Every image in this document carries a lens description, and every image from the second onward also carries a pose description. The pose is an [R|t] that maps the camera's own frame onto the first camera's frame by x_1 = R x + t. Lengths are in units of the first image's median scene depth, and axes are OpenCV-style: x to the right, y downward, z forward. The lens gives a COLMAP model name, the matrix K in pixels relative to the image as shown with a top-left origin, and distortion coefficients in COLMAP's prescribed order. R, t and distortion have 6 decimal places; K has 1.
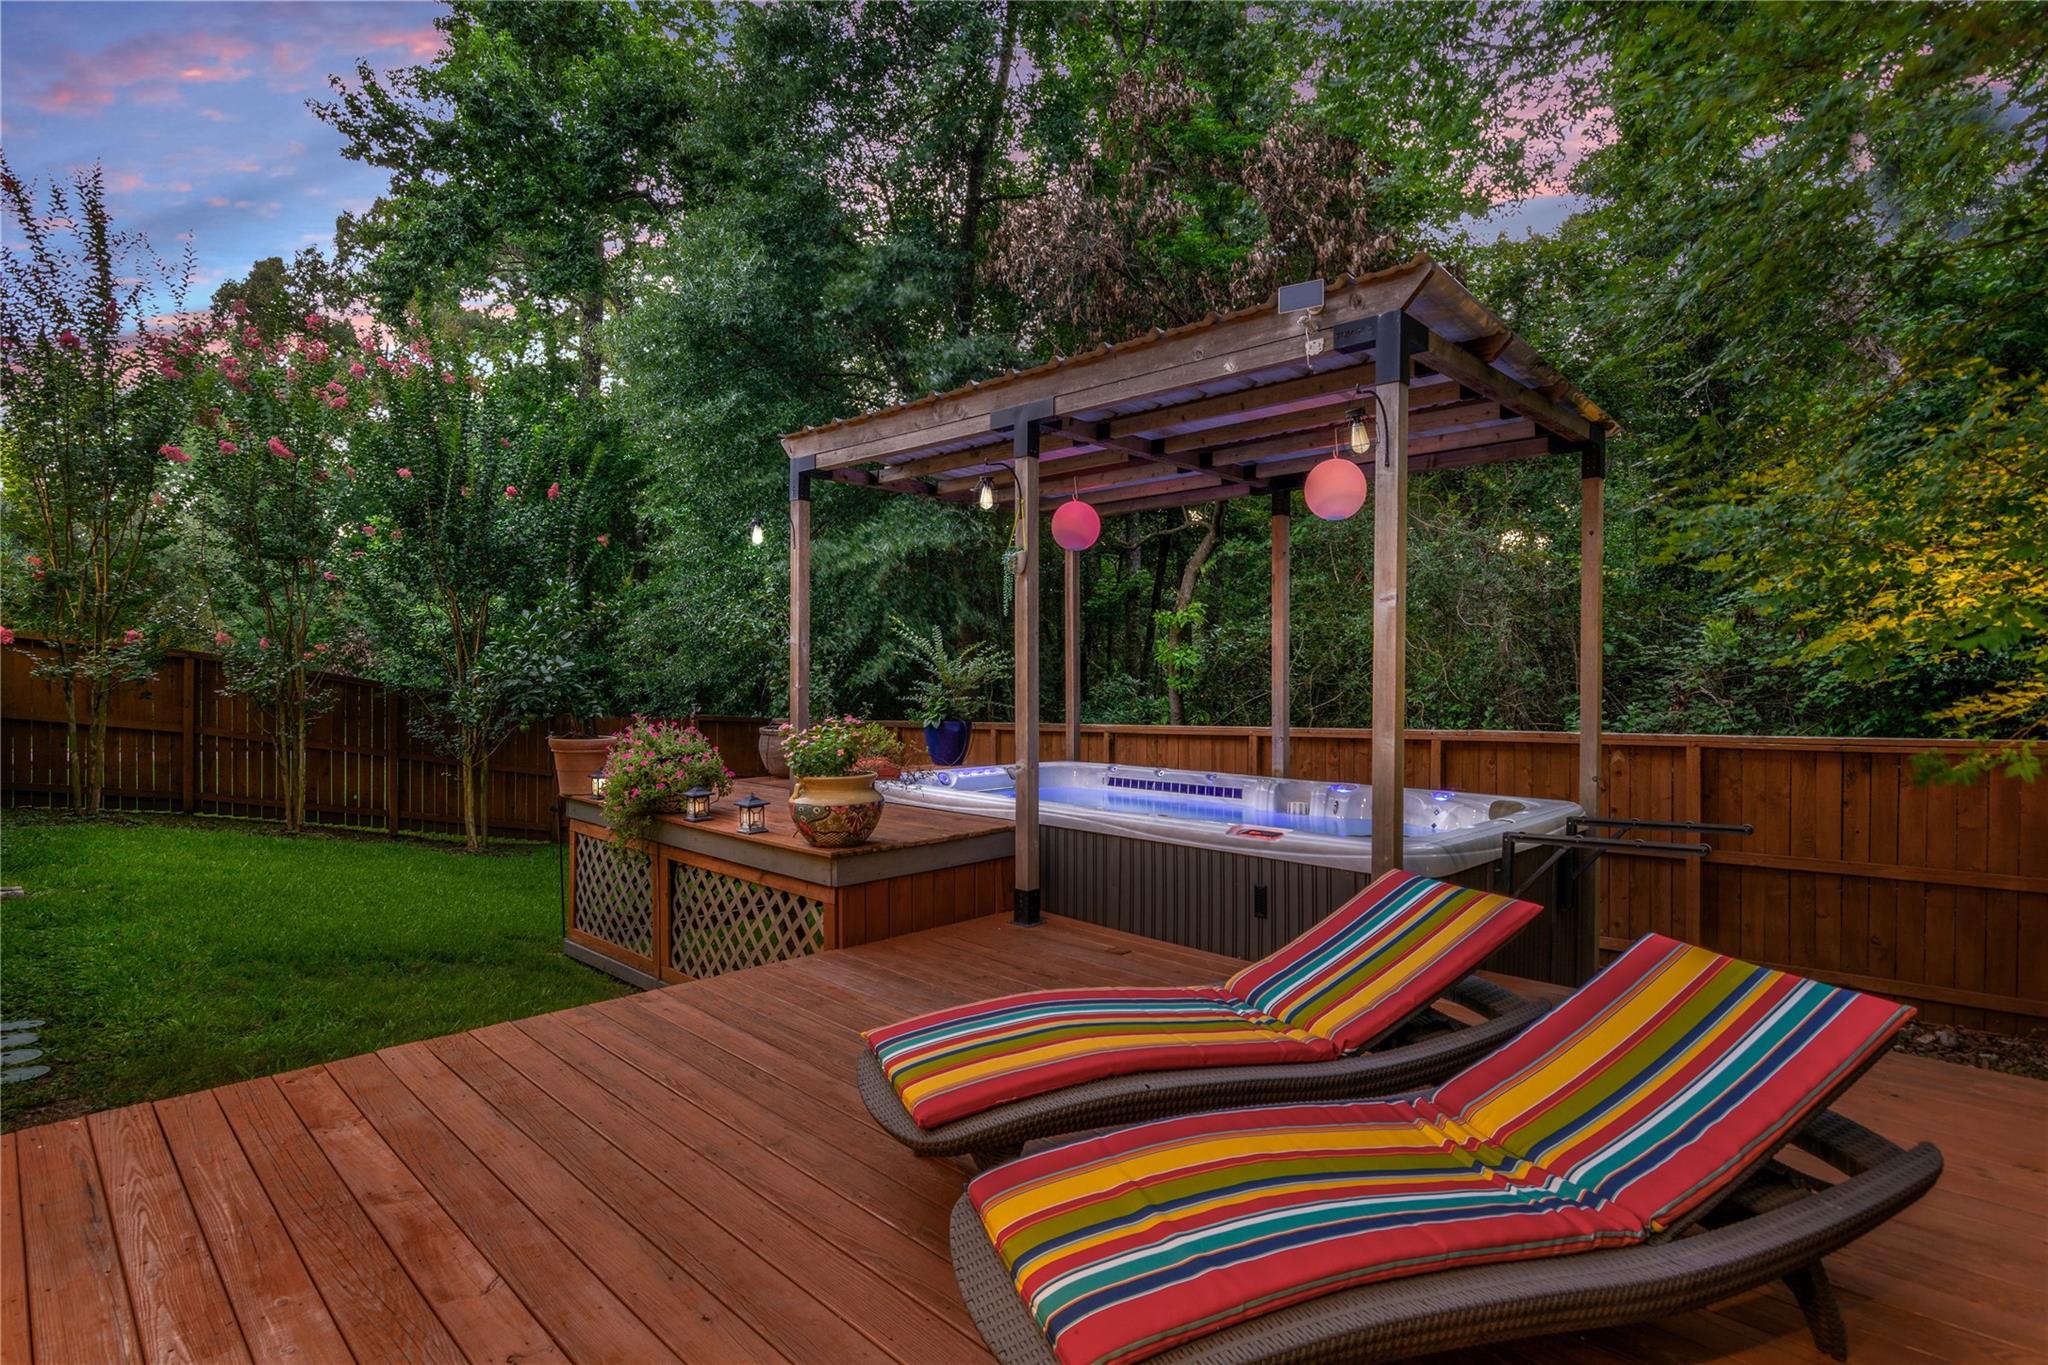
lens RADIAL K [[1007.2, 0, 1024.0], [0, 1007.2, 682.5], [0, 0, 1]] dist [-0.001044, -0.000139]
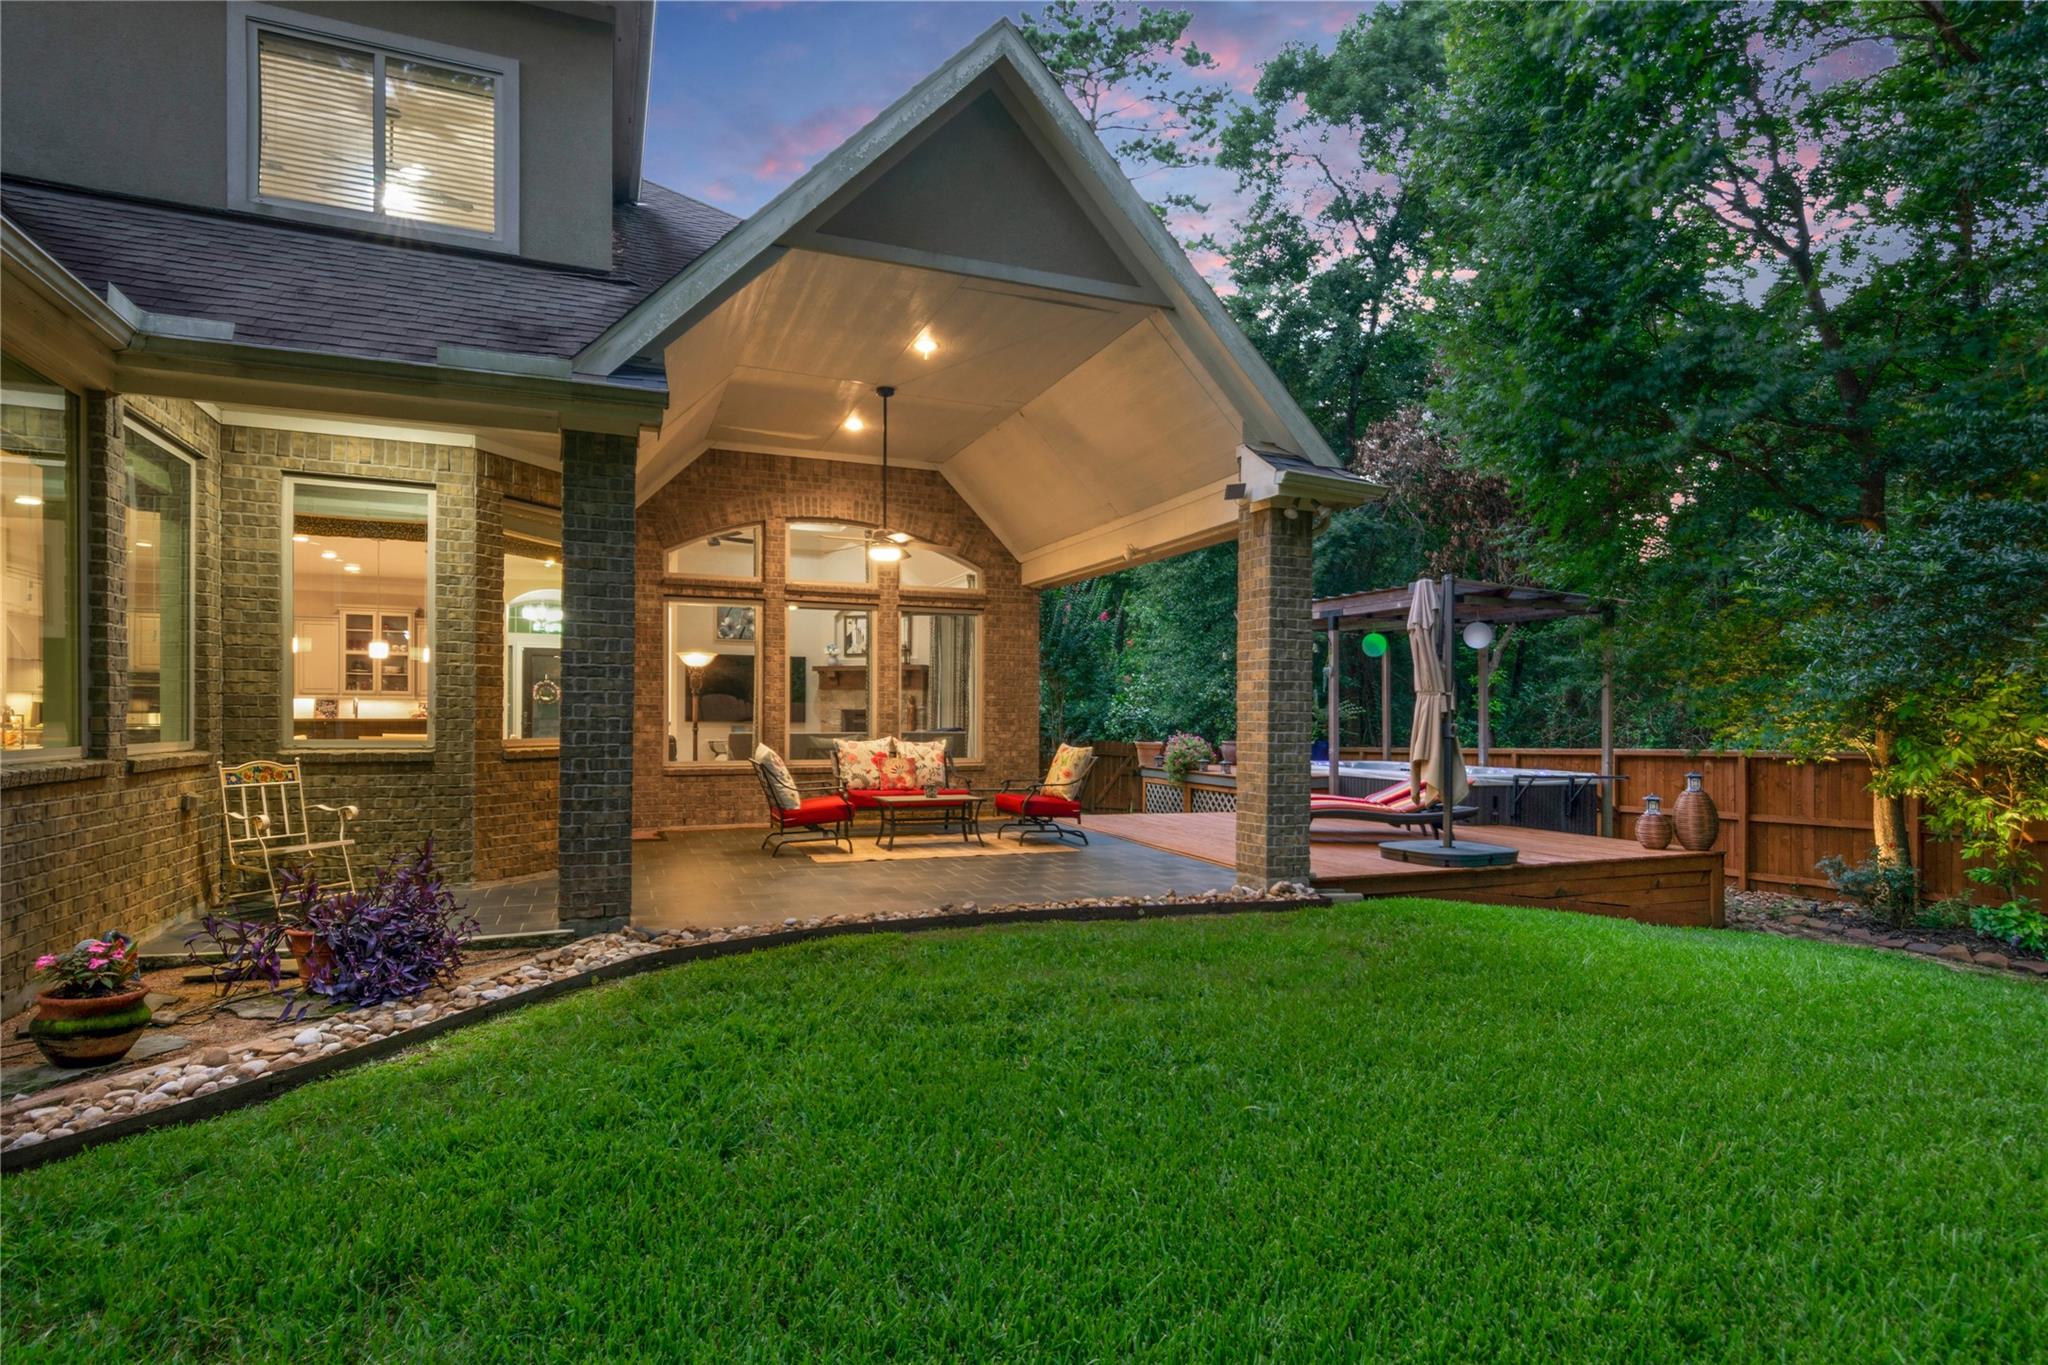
lens RADIAL K [[1047.5, 0, 994.7], [0, 1047.5, 735.4], [0, 0, 1]] dist [0.004194, 0.000878]
pose [[0.904340, 0.010600, -0.426680, 0.259621], [-0.008005, 0.999937, 0.007873, 0.021880], [0.426737, -0.003704, 0.904368, -1.272793]]
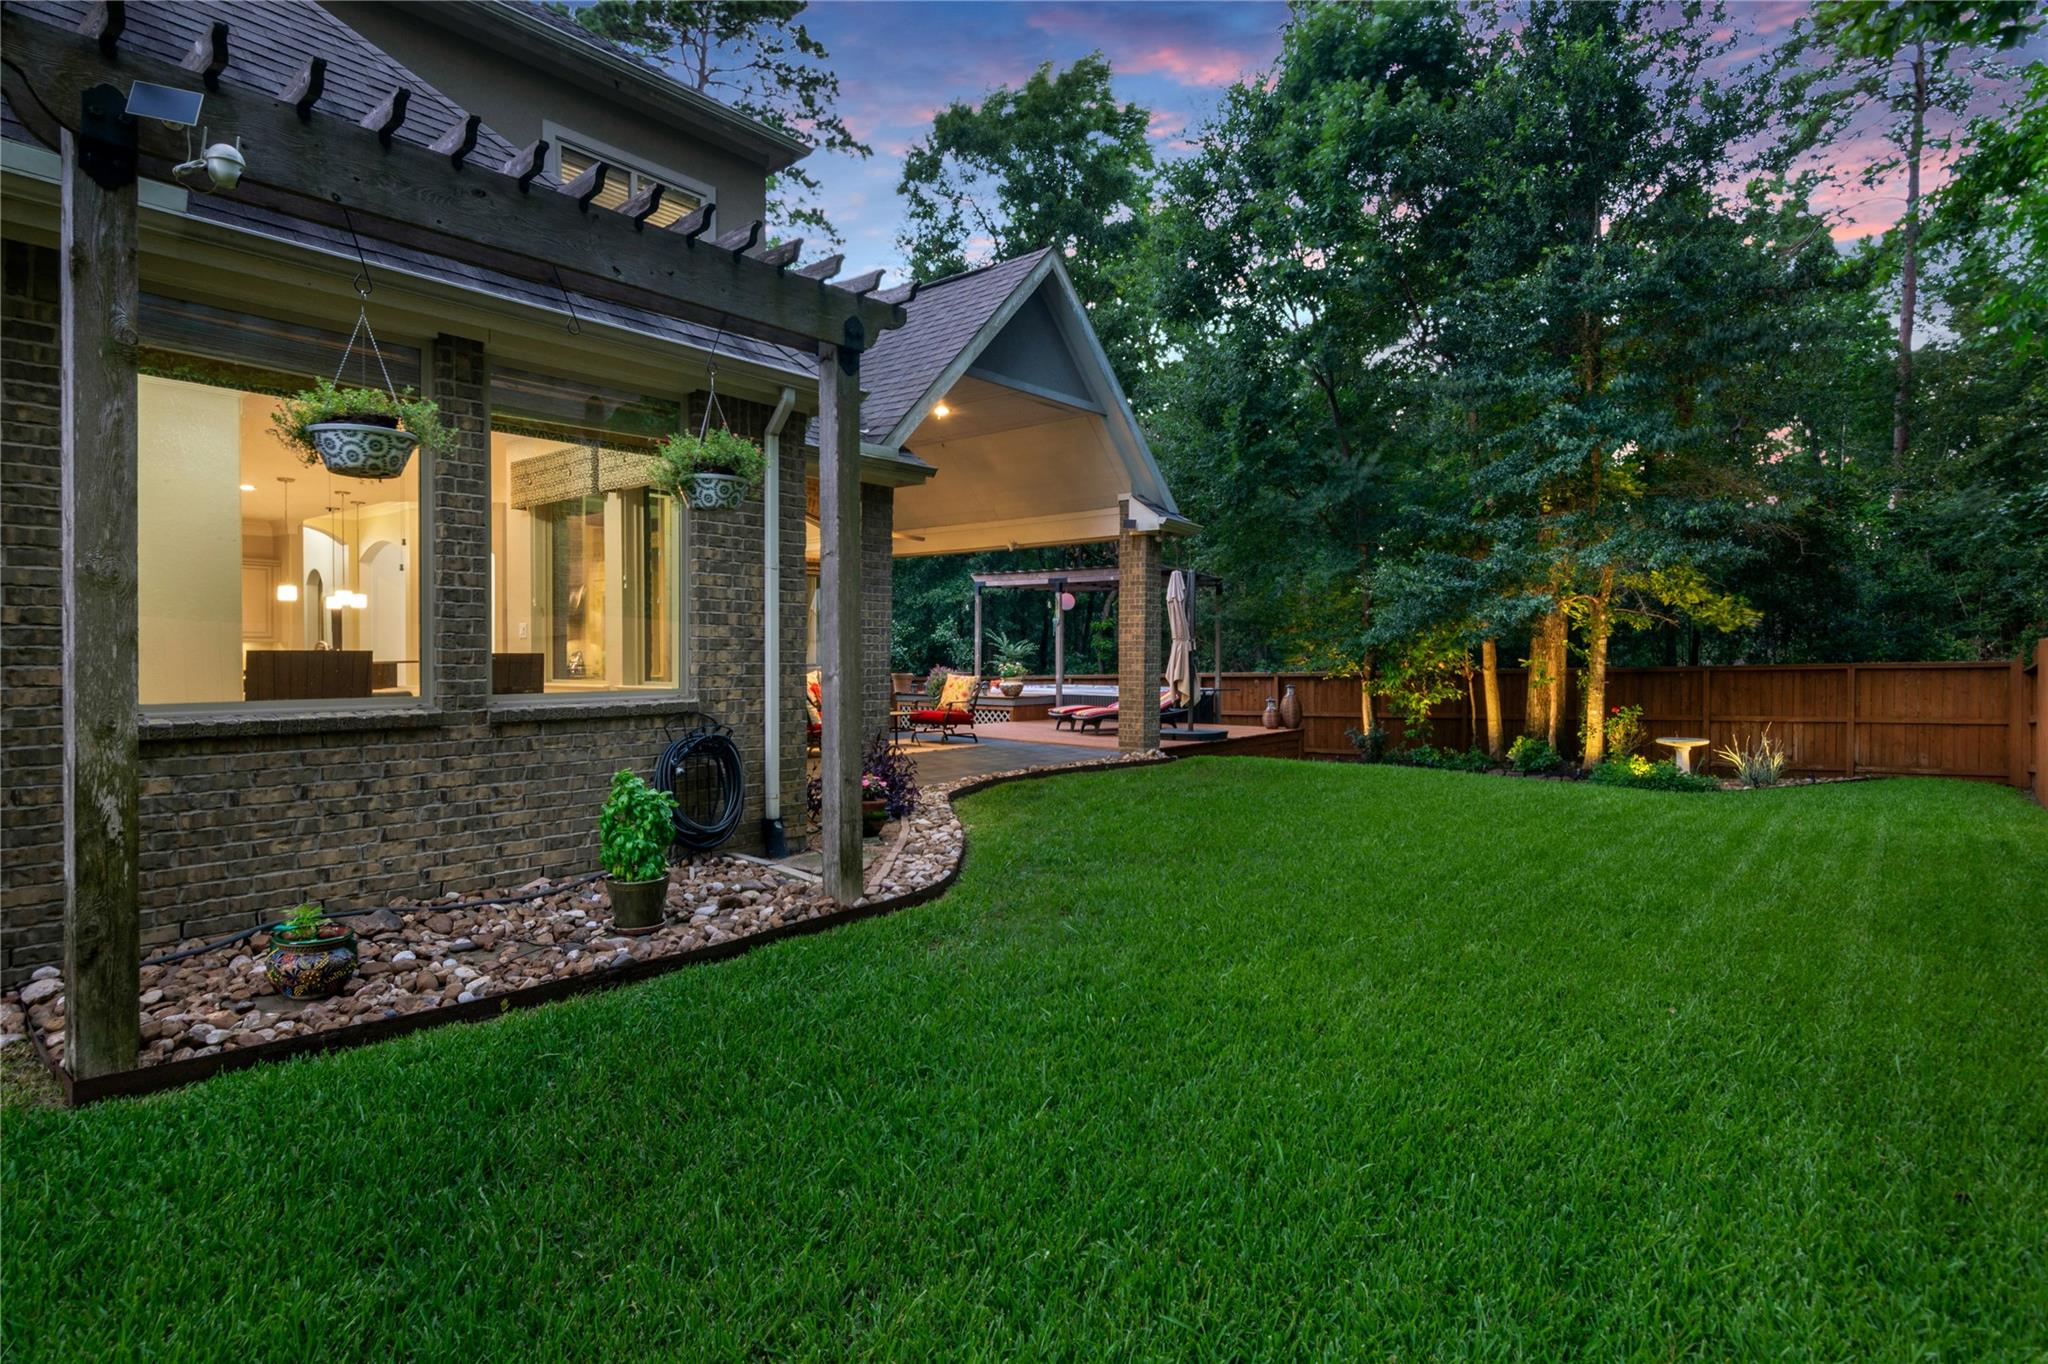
lens RADIAL K [[1072.1, 0, 1027.5], [0, 1072.1, 726.0], [0, 0, 1]] dist [-0.001532, -0.000128]
pose [[0.997088, -0.006621, 0.075970, -0.294143], [0.002070, 0.998206, 0.059837, 0.020164], [-0.076230, -0.059505, 0.995313, -2.063852]]
